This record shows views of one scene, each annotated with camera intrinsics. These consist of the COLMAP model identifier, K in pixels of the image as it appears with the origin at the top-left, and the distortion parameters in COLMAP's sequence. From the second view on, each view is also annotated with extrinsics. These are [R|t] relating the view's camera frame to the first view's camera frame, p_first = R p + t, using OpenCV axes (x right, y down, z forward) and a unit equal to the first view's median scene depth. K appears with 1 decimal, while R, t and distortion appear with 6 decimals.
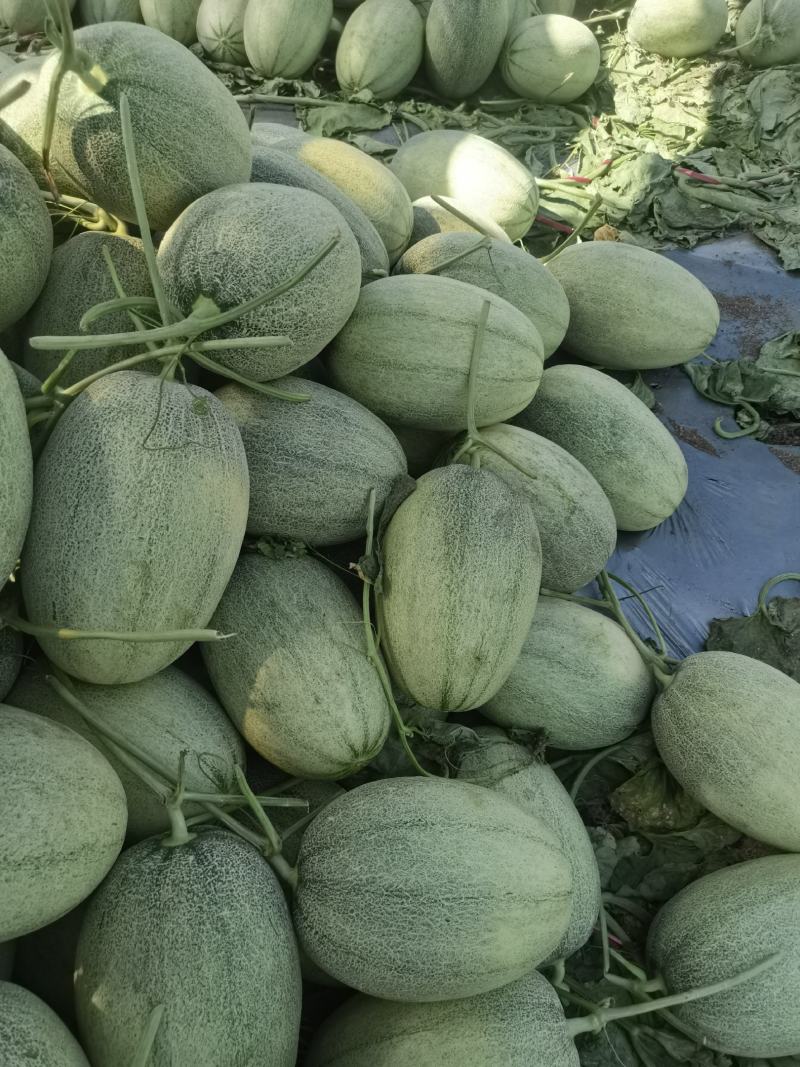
lens RADIAL K [[801.7, 0, 400.0], [0, 801.7, 533.5], [0, 0, 1]] dist [0.006640, -0.000455]
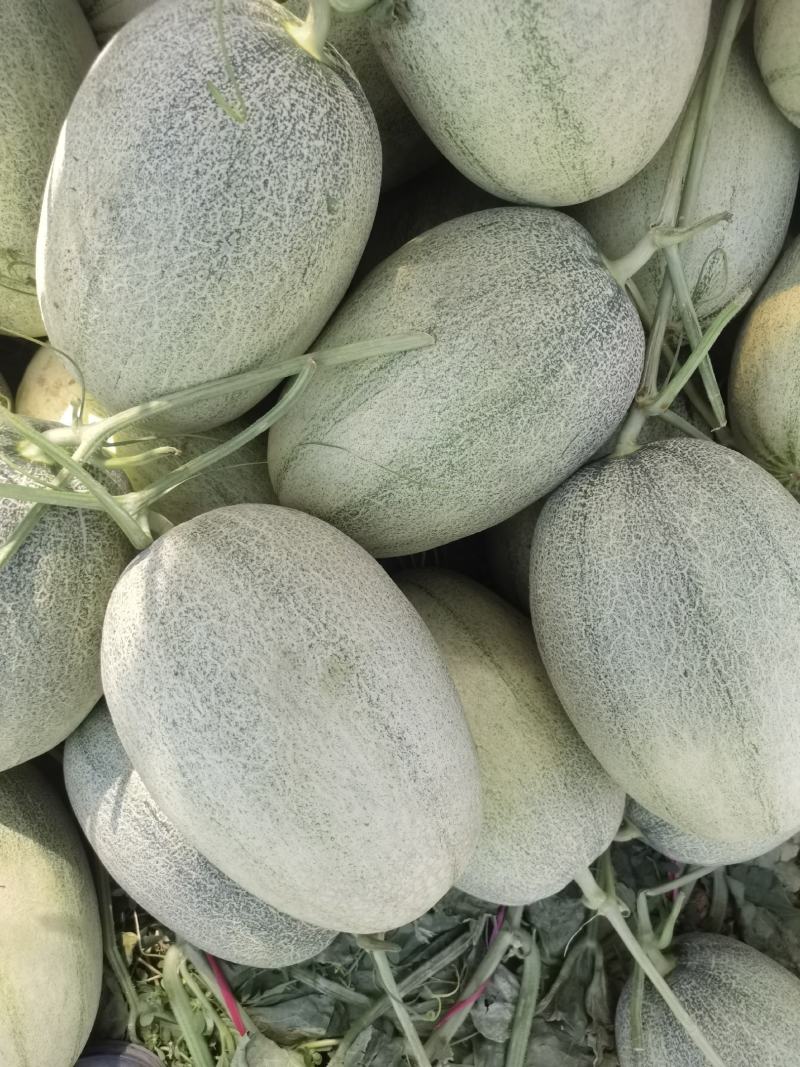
lens RADIAL K [[801.7, 0, 400.0], [0, 801.7, 533.5], [0, 0, 1]] dist [0.006640, -0.000455]
pose [[0.376054, 0.914182, -0.151176, -0.035119], [-0.796245, 0.402263, 0.451861, 0.318236], [0.473896, -0.049551, 0.879186, 0.300750]]
